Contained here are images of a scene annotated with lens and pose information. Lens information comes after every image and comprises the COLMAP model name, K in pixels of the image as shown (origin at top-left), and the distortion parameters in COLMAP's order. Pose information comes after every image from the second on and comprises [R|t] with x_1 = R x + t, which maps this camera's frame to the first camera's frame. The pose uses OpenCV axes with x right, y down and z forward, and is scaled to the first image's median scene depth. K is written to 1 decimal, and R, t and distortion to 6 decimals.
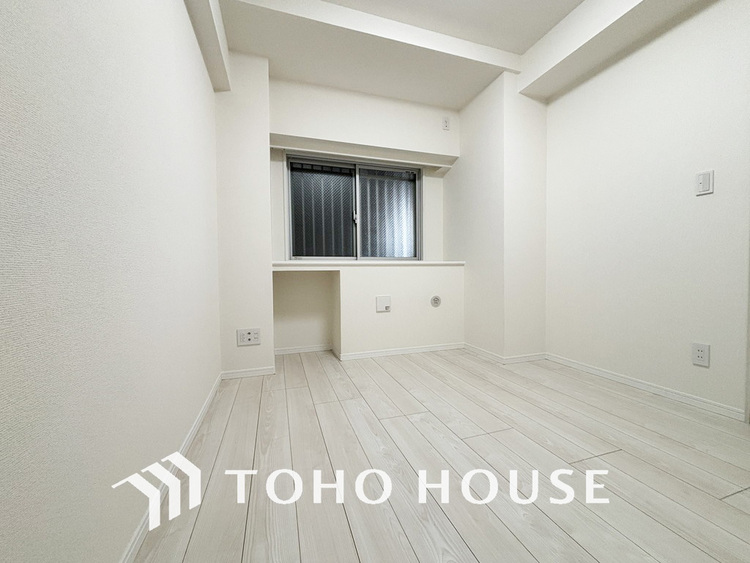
lens RADIAL K [[300.2, 0, 375.0], [0, 300.2, 281.5], [0, 0, 1]] dist [-0.004504, -0.000377]
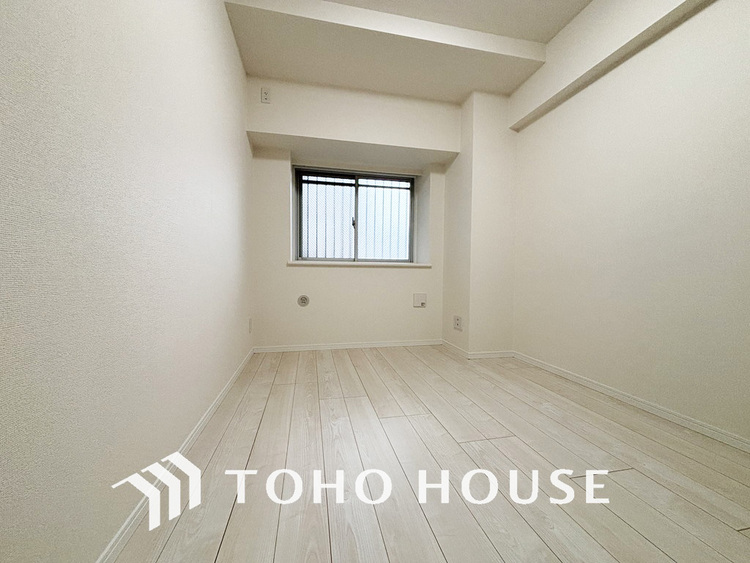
lens RADIAL K [[300.2, 0, 375.0], [0, 300.2, 281.5], [0, 0, 1]] dist [-0.004504, -0.000377]
pose [[0.994849, 0.016797, -0.099970, 0.107478], [-0.017289, 0.999842, -0.004055, -0.002222], [0.099886, 0.005763, 0.994982, 0.034824]]
